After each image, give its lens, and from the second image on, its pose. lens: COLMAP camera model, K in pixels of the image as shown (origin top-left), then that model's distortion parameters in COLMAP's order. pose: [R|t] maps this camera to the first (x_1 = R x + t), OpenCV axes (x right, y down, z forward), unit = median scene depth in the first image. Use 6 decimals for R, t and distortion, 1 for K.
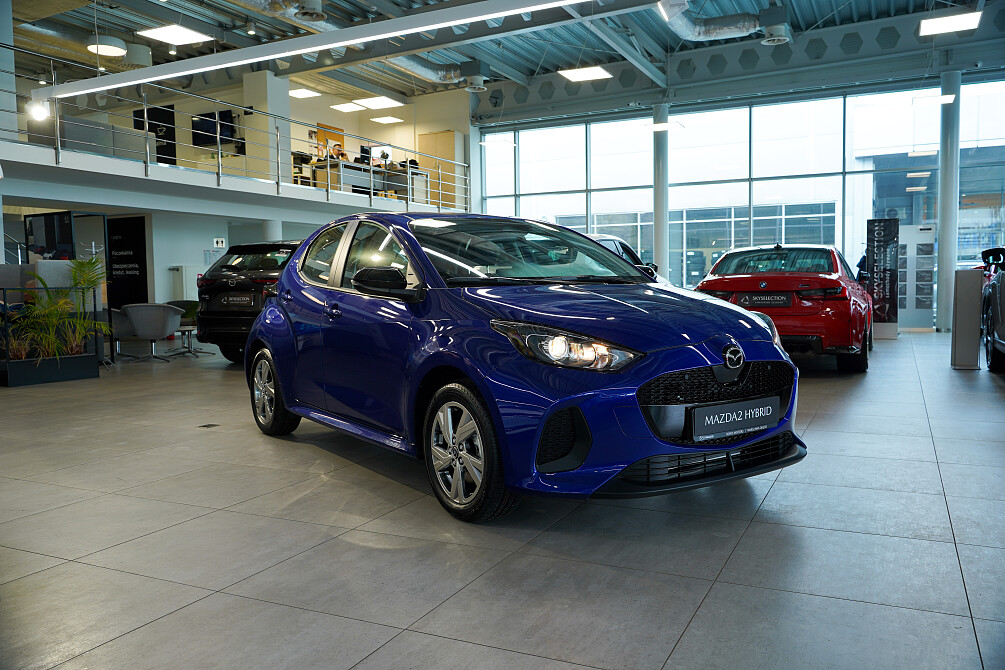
lens RADIAL K [[813.1, 0, 493.9], [0, 813.1, 328.8], [0, 0, 1]] dist [-0.011884, 0.004283]
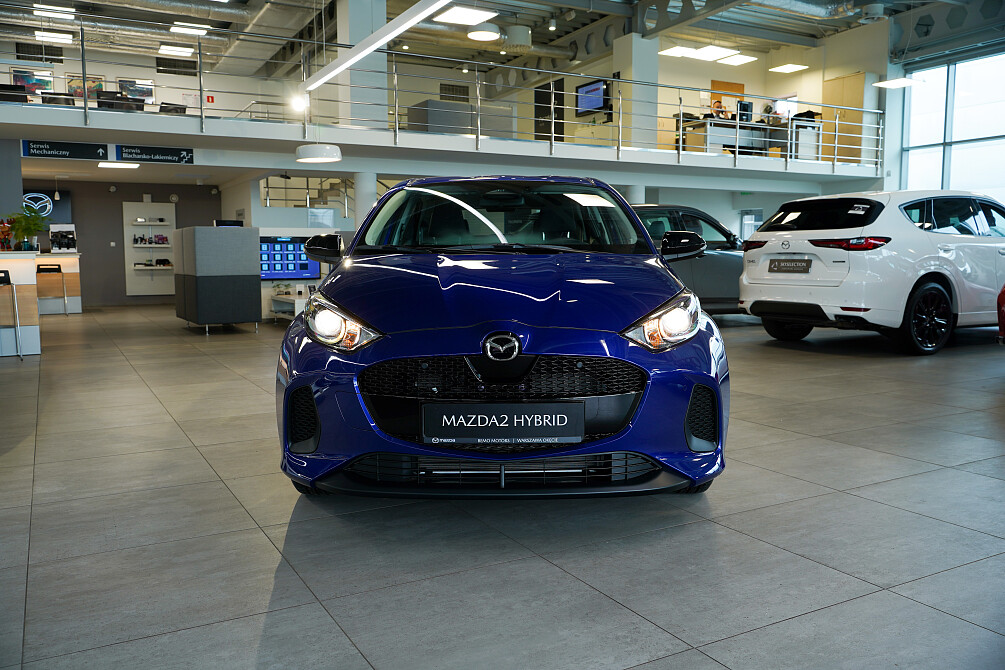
lens RADIAL K [[813.1, 0, 492.7], [0, 813.1, 345.1], [0, 0, 1]] dist [-0.011884, 0.004283]
pose [[0.818815, 0.073694, -0.569308, 0.153199], [-0.038393, 0.996536, 0.073777, -0.005308], [0.572773, -0.038552, 0.818807, 0.070377]]
